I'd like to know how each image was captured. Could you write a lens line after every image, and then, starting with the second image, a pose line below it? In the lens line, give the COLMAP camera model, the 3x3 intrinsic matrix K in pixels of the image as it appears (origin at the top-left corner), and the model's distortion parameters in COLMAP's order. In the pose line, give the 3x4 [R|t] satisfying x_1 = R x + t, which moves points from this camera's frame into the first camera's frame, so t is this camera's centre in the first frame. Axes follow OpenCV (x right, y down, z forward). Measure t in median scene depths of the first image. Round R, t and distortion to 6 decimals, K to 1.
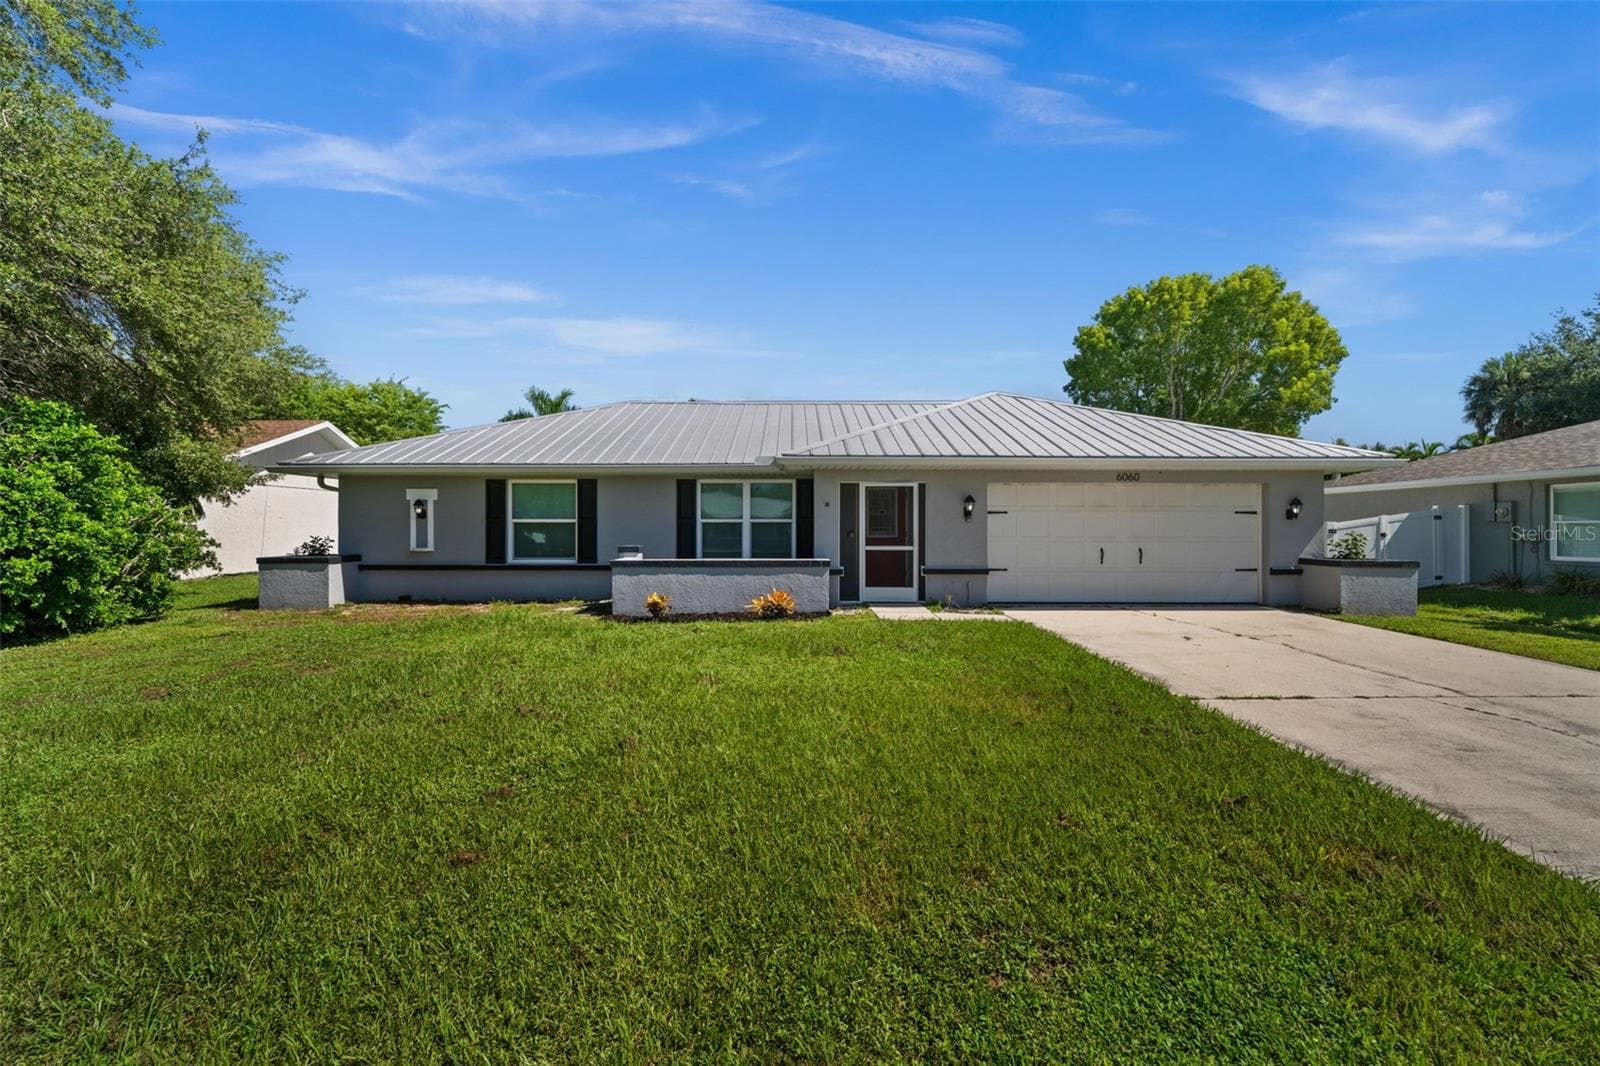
lens RADIAL K [[650.0, 0, 803.4], [0, 650.0, 527.7], [0, 0, 1]] dist [-0.002132, 0.000099]
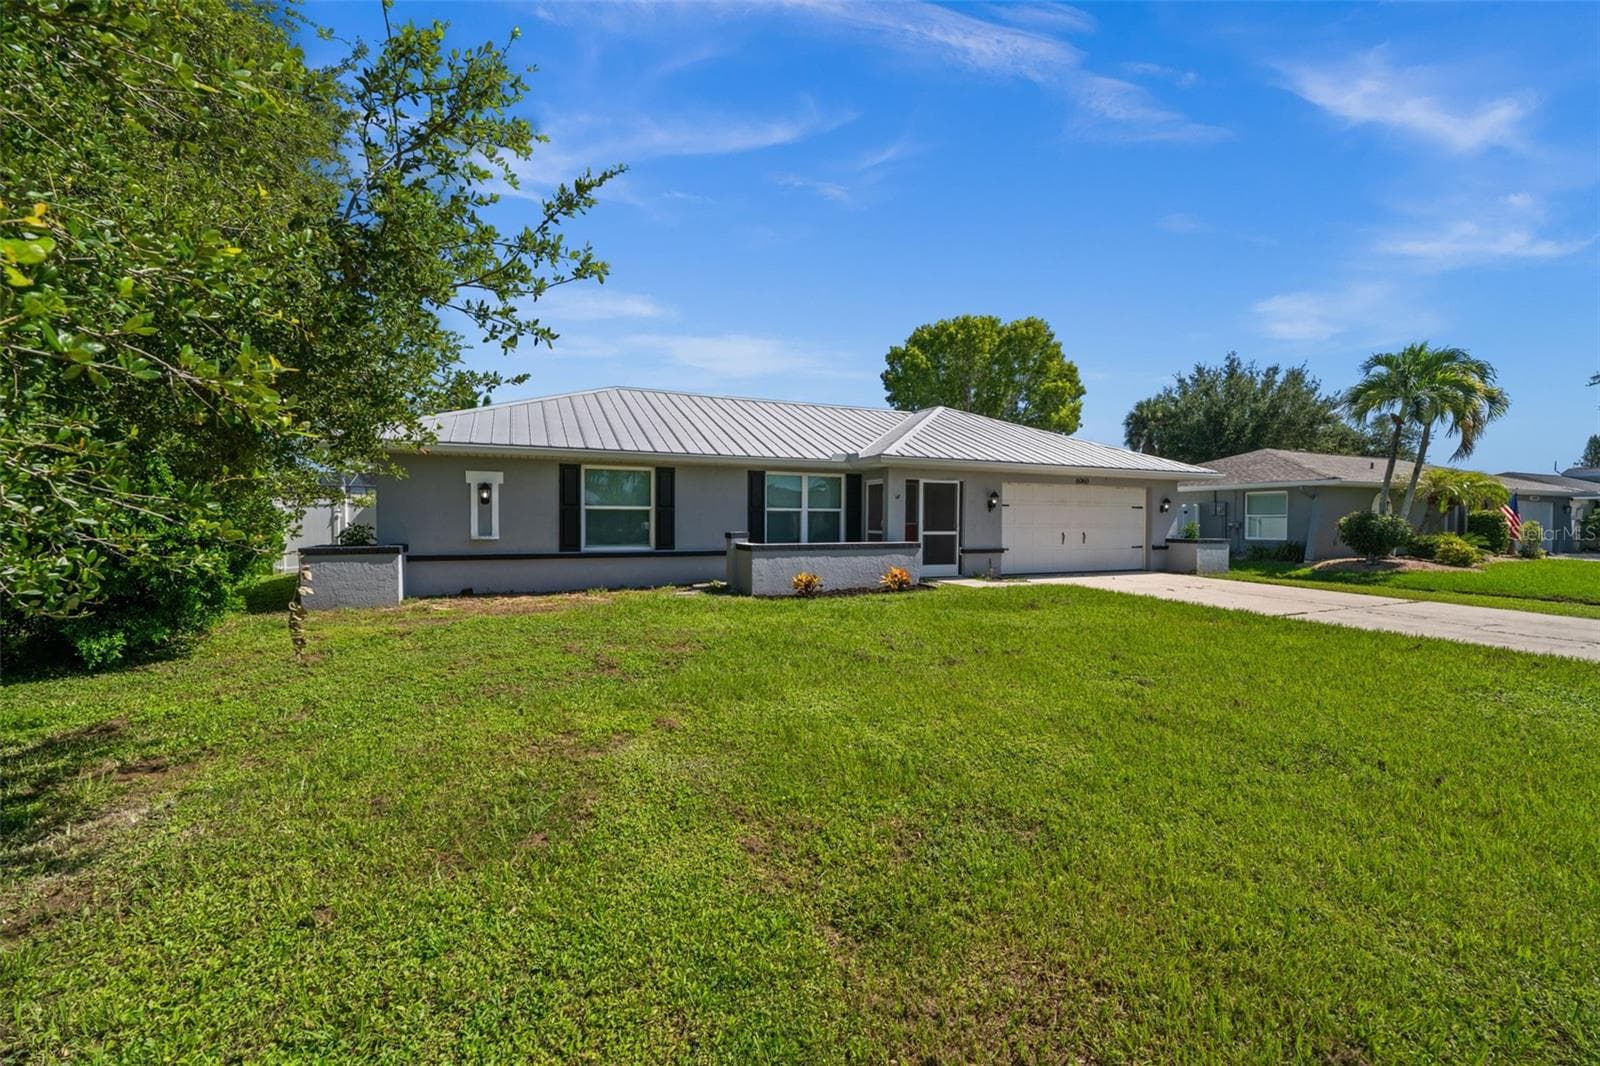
lens RADIAL K [[650.0, 0, 803.4], [0, 650.0, 527.7], [0, 0, 1]] dist [-0.002132, 0.000099]
pose [[0.910766, -0.001639, 0.412919, -0.556962], [-0.005190, 0.999868, 0.015417, 0.003256], [-0.412889, -0.016185, 0.910637, -0.017576]]
